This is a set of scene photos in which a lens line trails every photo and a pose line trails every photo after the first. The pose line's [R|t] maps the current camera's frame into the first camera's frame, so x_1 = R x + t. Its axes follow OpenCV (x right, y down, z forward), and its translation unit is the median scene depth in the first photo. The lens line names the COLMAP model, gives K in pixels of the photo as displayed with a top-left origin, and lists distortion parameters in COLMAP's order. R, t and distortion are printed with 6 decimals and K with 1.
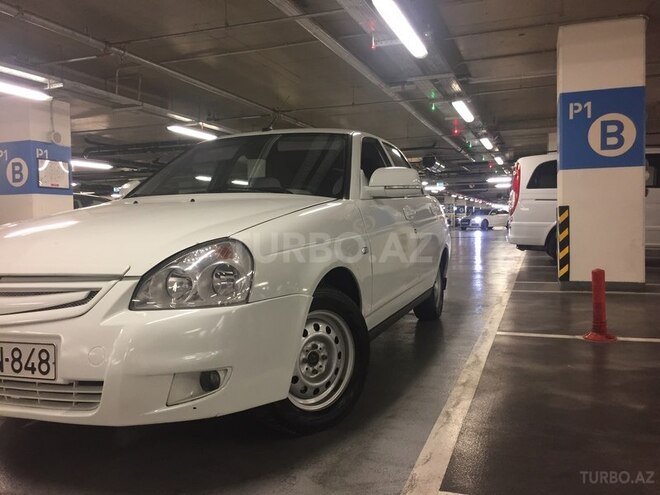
lens RADIAL K [[568.2, 0, 328.7], [0, 568.2, 239.4], [0, 0, 1]] dist [0.085803, -0.128116]
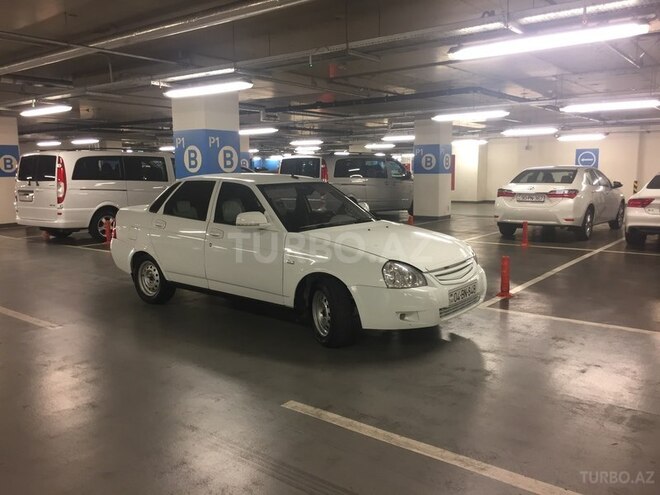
lens RADIAL K [[568.2, 0, 328.7], [0, 568.2, 239.4], [0, 0, 1]] dist [0.085803, -0.128116]
pose [[0.309415, -0.095116, 0.946158, -0.974890], [0.030492, 0.995466, 0.090101, -0.091978], [-0.950438, 0.000971, 0.310912, 0.225909]]
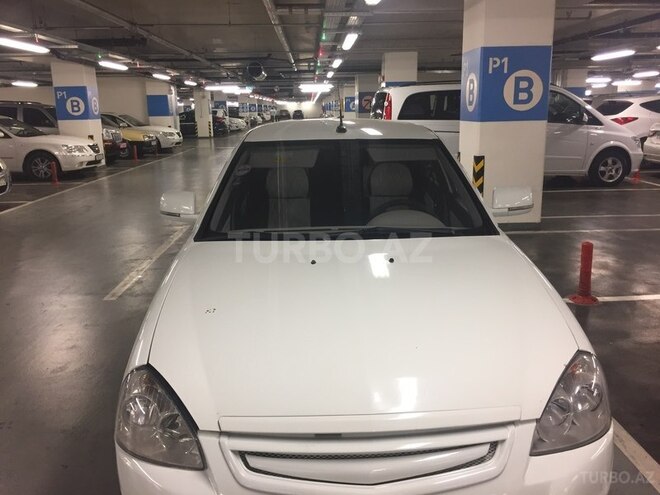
lens RADIAL K [[568.2, 0, 328.7], [0, 568.2, 239.4], [0, 0, 1]] dist [0.085803, -0.128116]
pose [[0.926477, -0.081642, 0.367391, -0.273281], [0.012646, 0.982389, 0.186418, -0.111783], [-0.376140, -0.168066, 0.911193, 0.098988]]
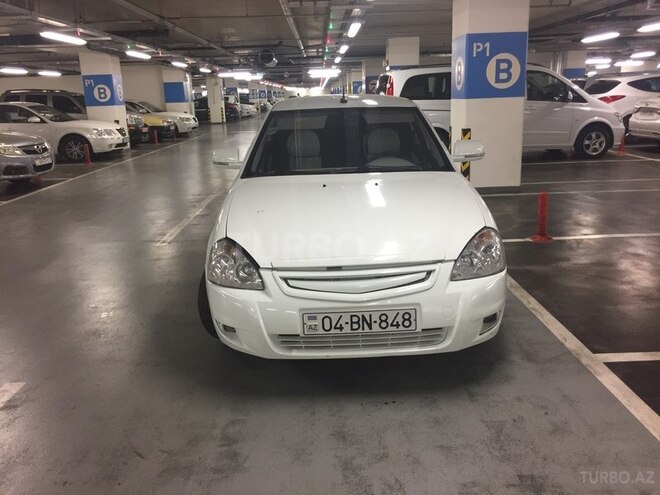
lens RADIAL K [[568.2, 0, 328.7], [0, 568.2, 239.4], [0, 0, 1]] dist [0.085803, -0.128116]
pose [[0.931844, -0.099900, 0.348838, -0.343443], [0.026676, 0.977614, 0.208708, -0.093320], [-0.361879, -0.185178, 0.913648, -0.083076]]
